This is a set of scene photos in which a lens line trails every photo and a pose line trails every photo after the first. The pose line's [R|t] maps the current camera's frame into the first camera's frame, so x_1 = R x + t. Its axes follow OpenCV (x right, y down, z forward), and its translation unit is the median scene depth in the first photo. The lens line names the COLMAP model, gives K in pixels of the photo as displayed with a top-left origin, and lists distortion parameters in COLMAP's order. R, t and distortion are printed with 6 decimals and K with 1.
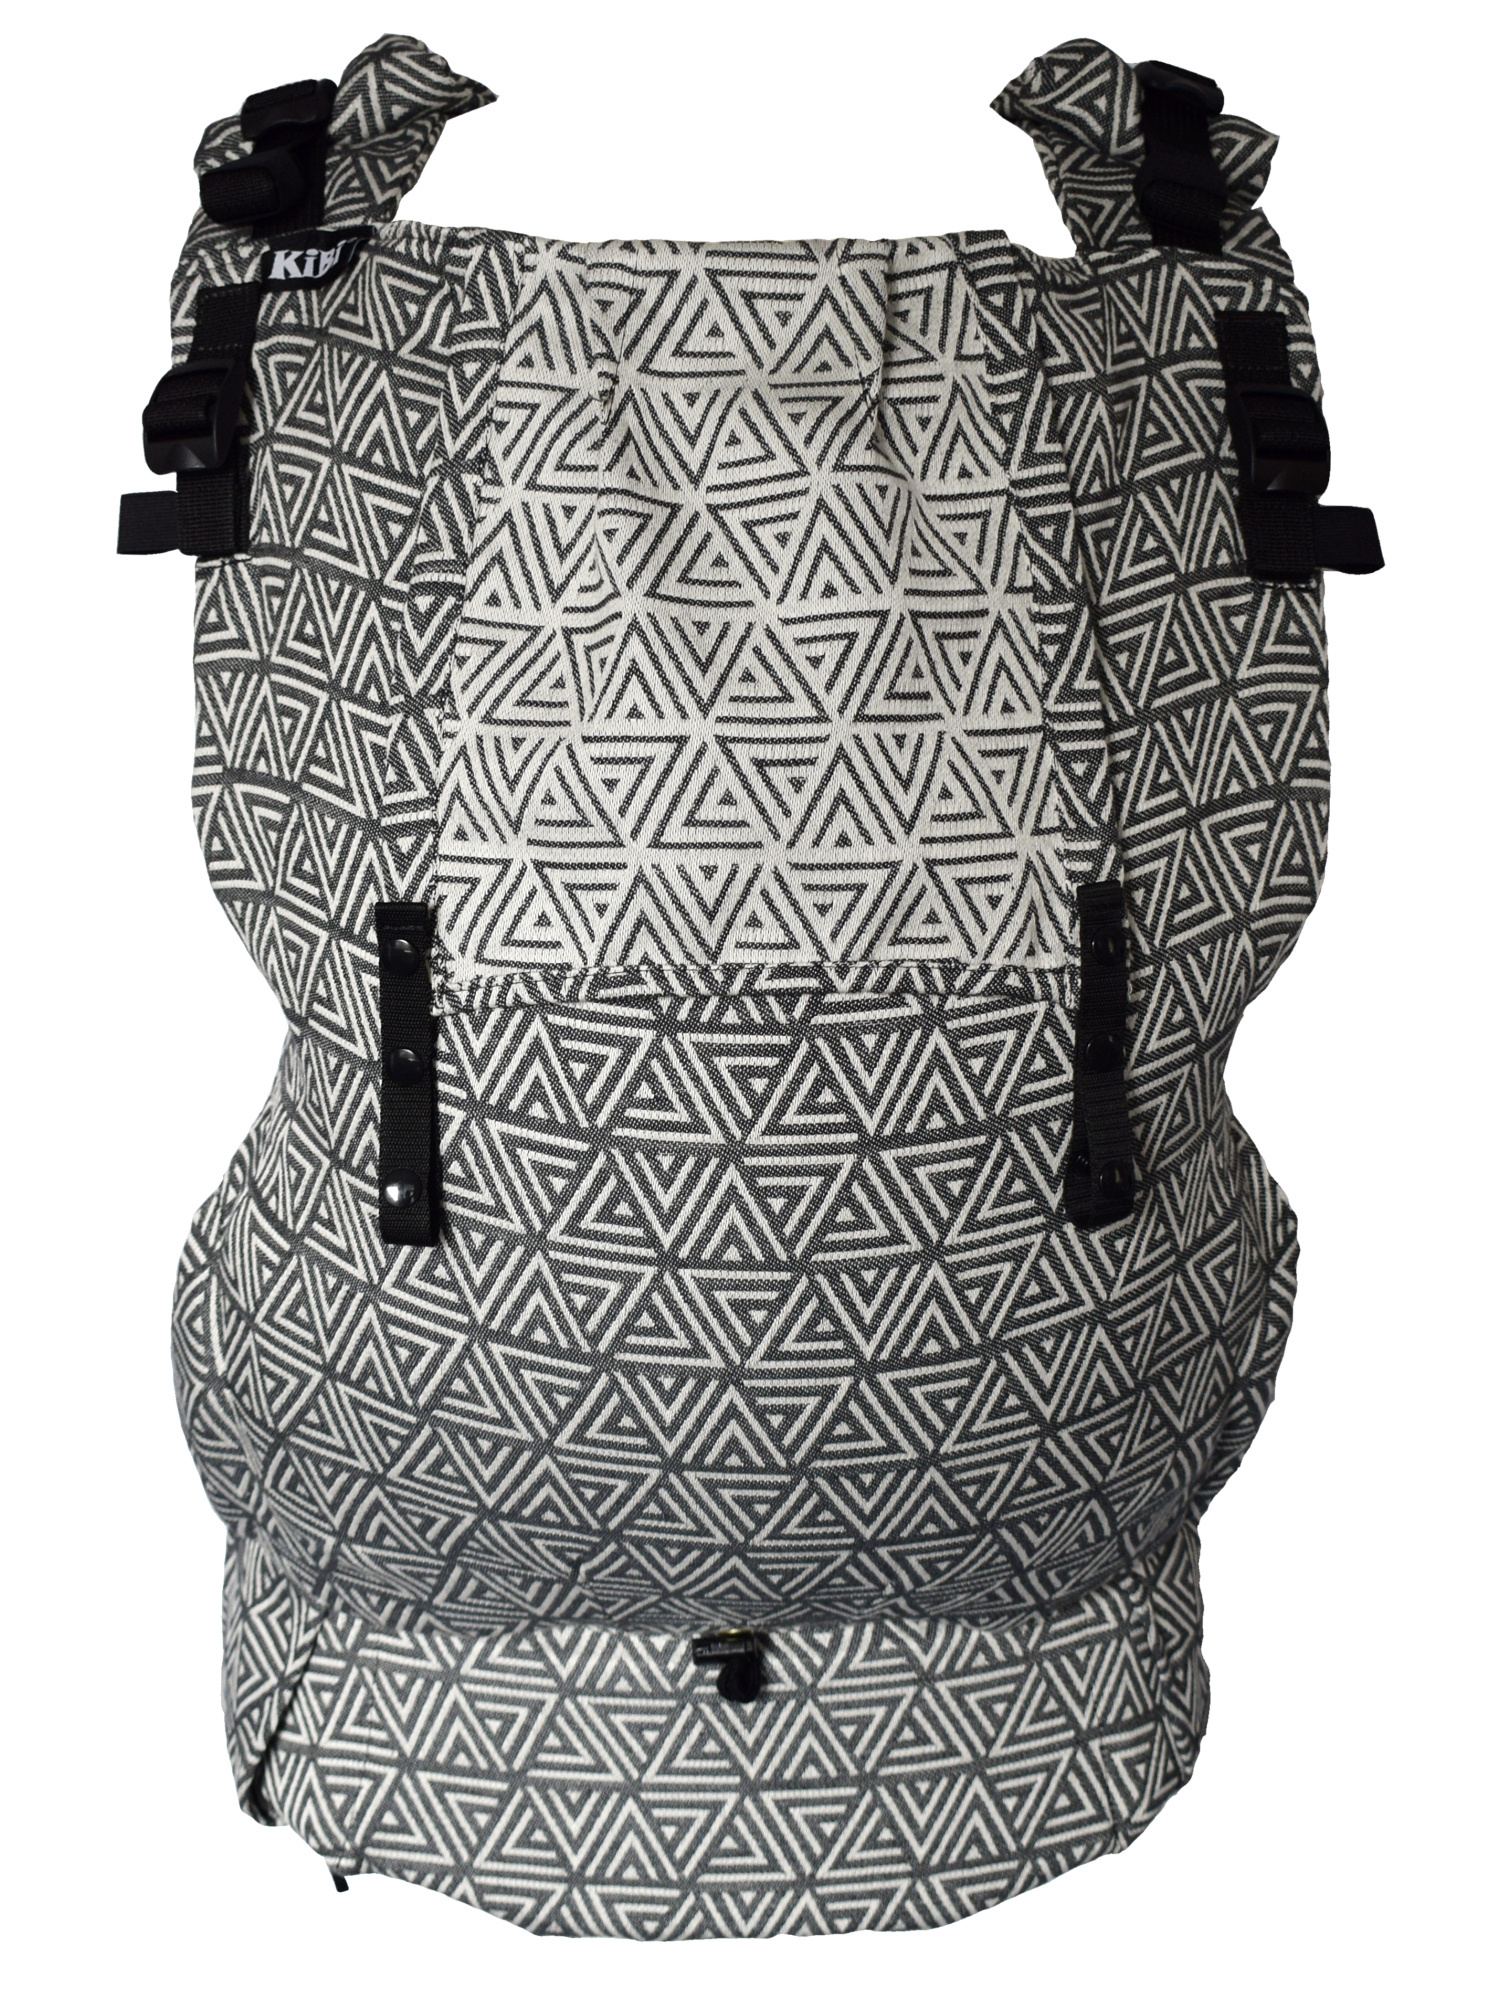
lens RADIAL K [[2467.8, 0, 749.5], [0, 2467.8, 999.5], [0, 0, 1]] dist [-0.032739, -0.022051]
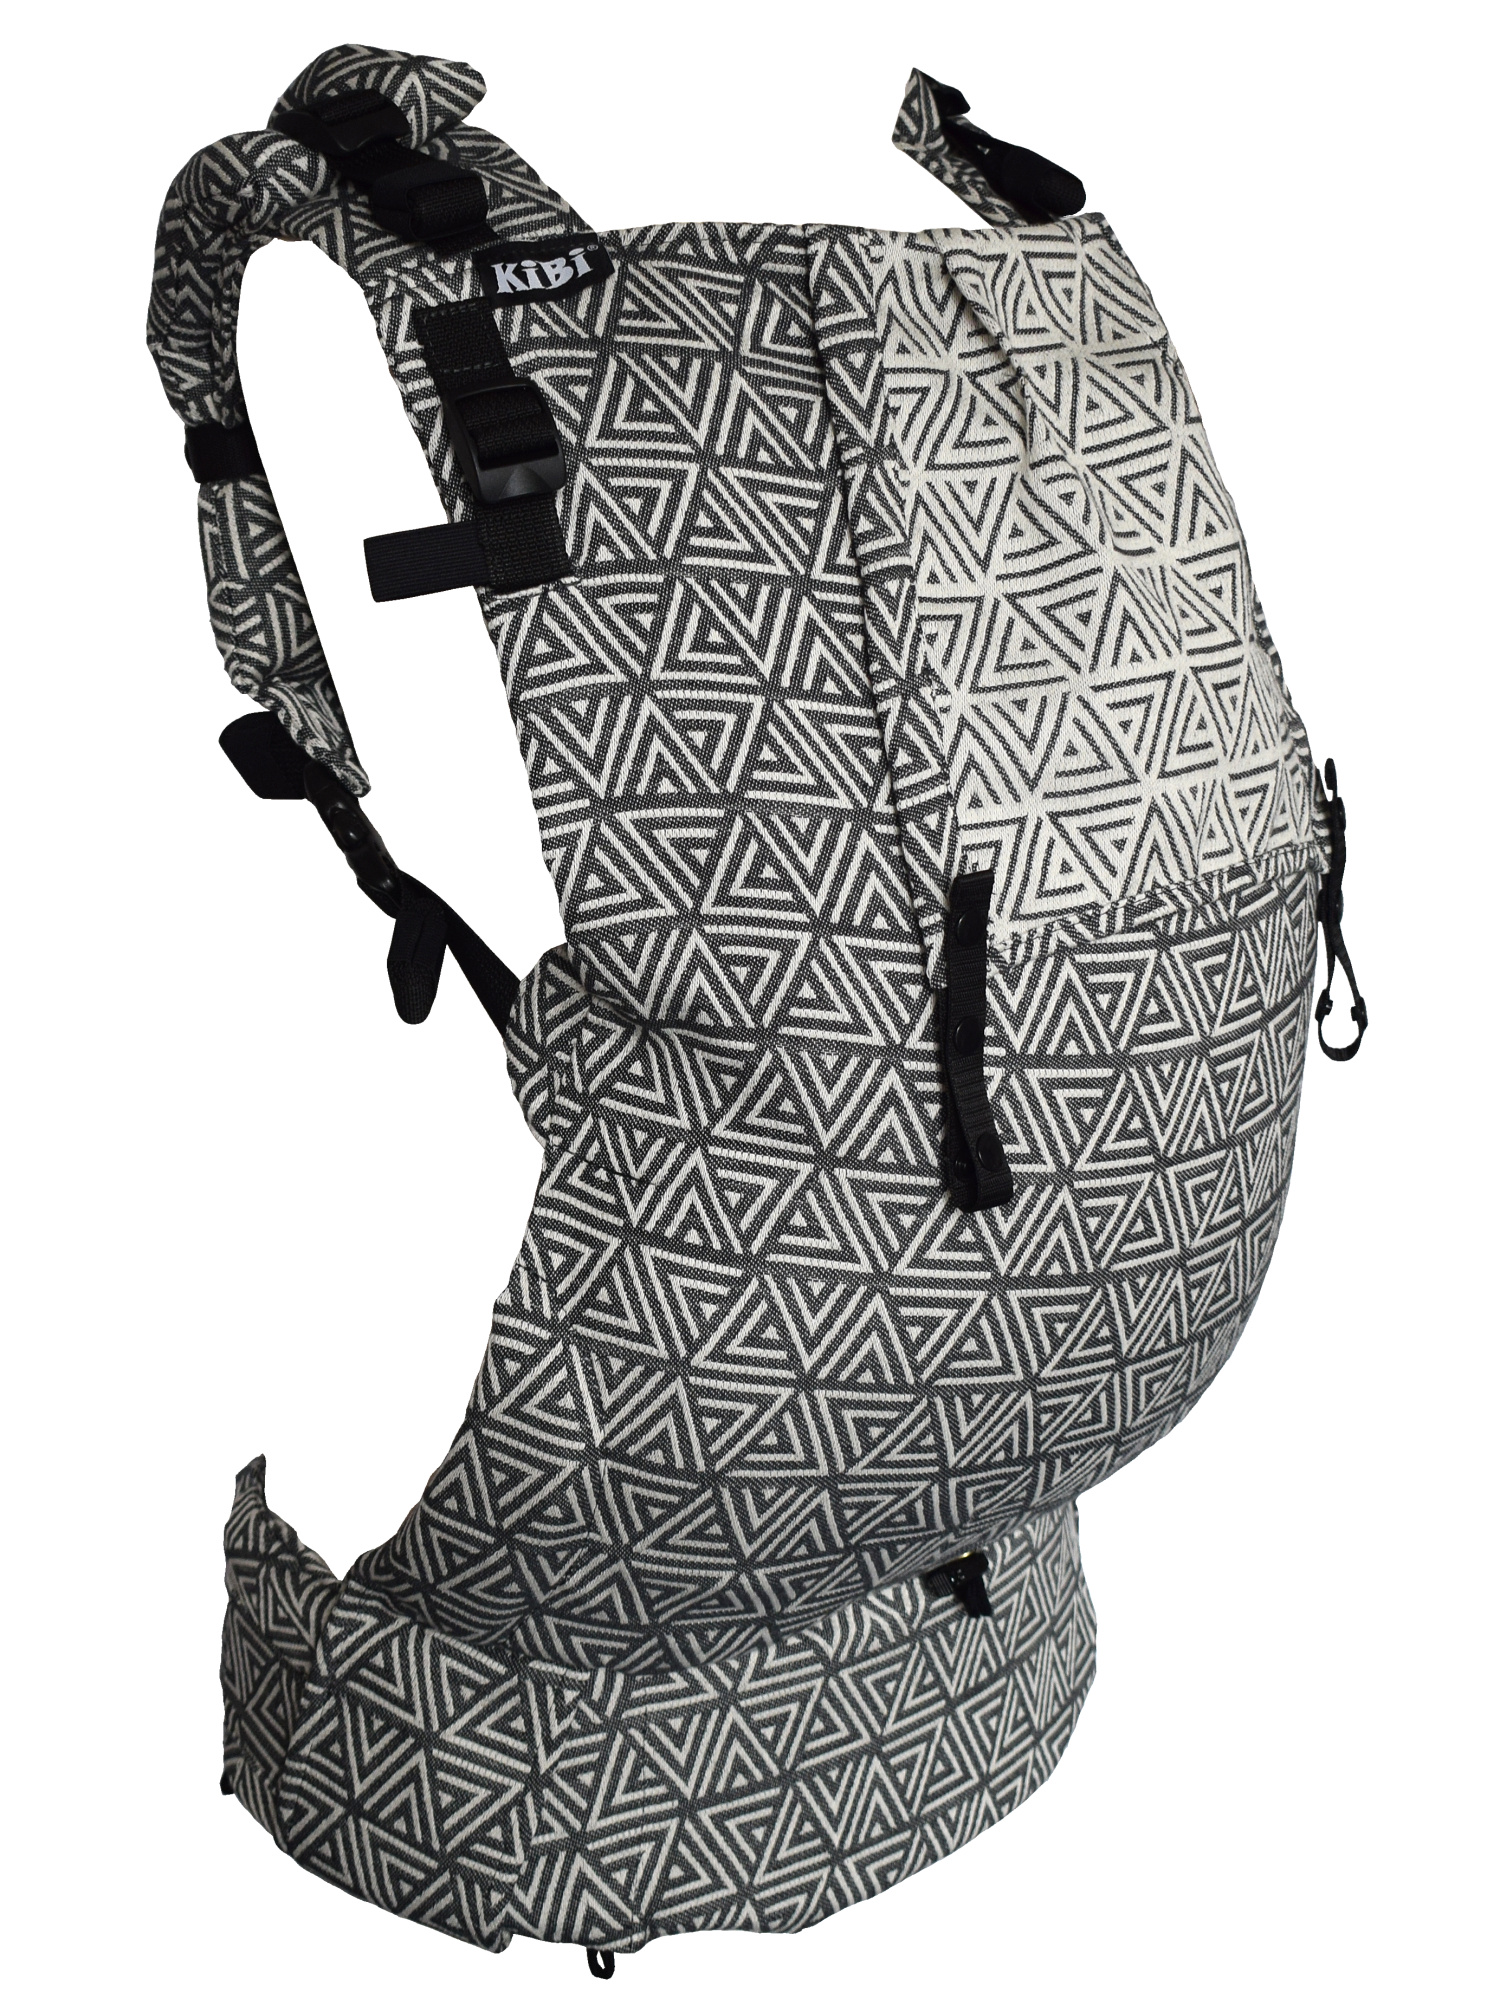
lens RADIAL K [[2467.8, 0, 750.0], [0, 2467.8, 999.5], [0, 0, 1]] dist [-0.032739, -0.022051]
pose [[0.816929, -0.210656, 0.536891, -0.754353], [0.220389, 0.974282, 0.046931, -0.054840], [-0.532969, 0.079986, 0.842346, 0.183226]]
